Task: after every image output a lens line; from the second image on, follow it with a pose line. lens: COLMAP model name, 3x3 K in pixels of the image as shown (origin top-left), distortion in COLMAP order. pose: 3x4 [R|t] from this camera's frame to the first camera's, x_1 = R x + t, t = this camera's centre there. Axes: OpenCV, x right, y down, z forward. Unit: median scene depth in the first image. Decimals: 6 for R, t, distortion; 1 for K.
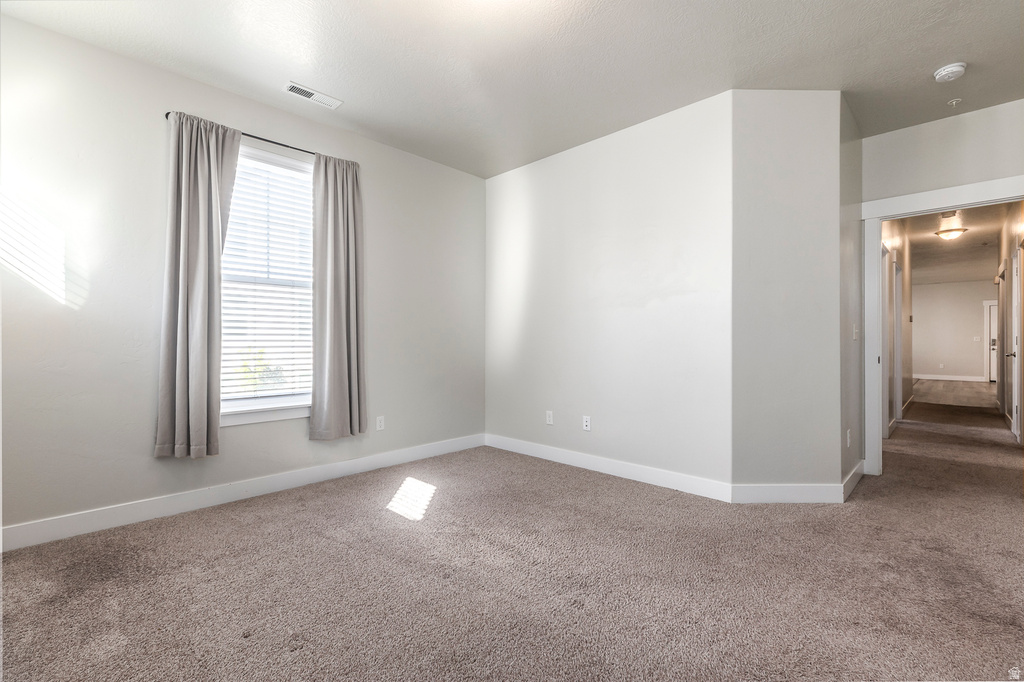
lens RADIAL K [[459.6, 0, 512.7], [0, 459.6, 336.2], [0, 0, 1]] dist [0.003192, -0.000272]
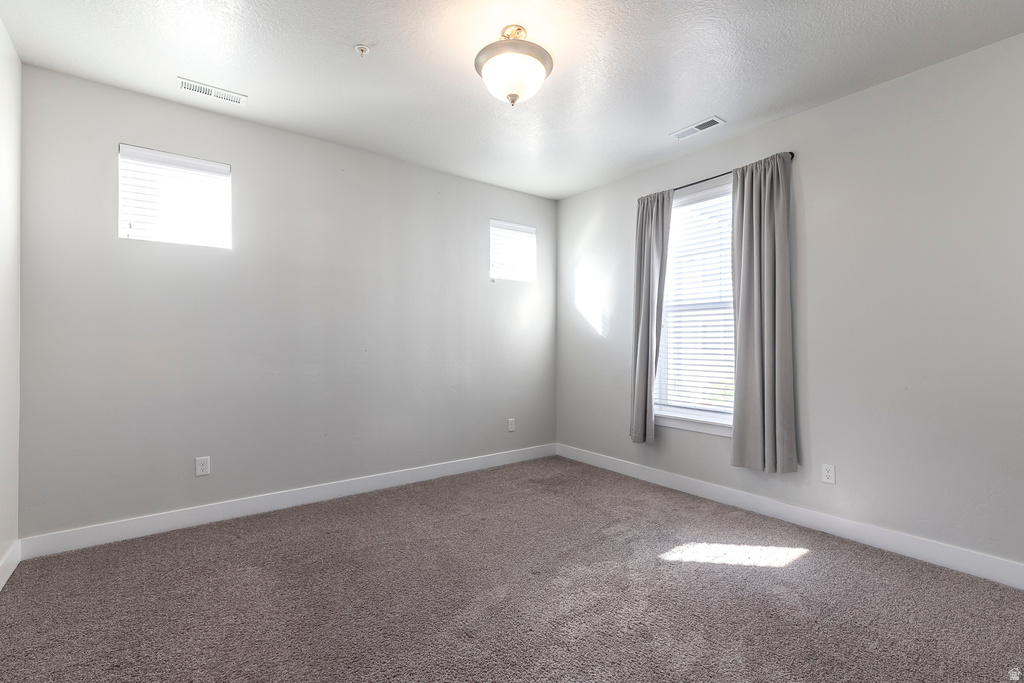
lens RADIAL K [[459.6, 0, 518.0], [0, 459.6, 343.8], [0, 0, 1]] dist [0.003192, -0.000272]
pose [[-0.148917, -0.017100, -0.988702, 0.642875], [-0.017403, 0.999741, -0.014670, -0.003773], [0.988697, 0.015022, -0.149176, 0.732267]]
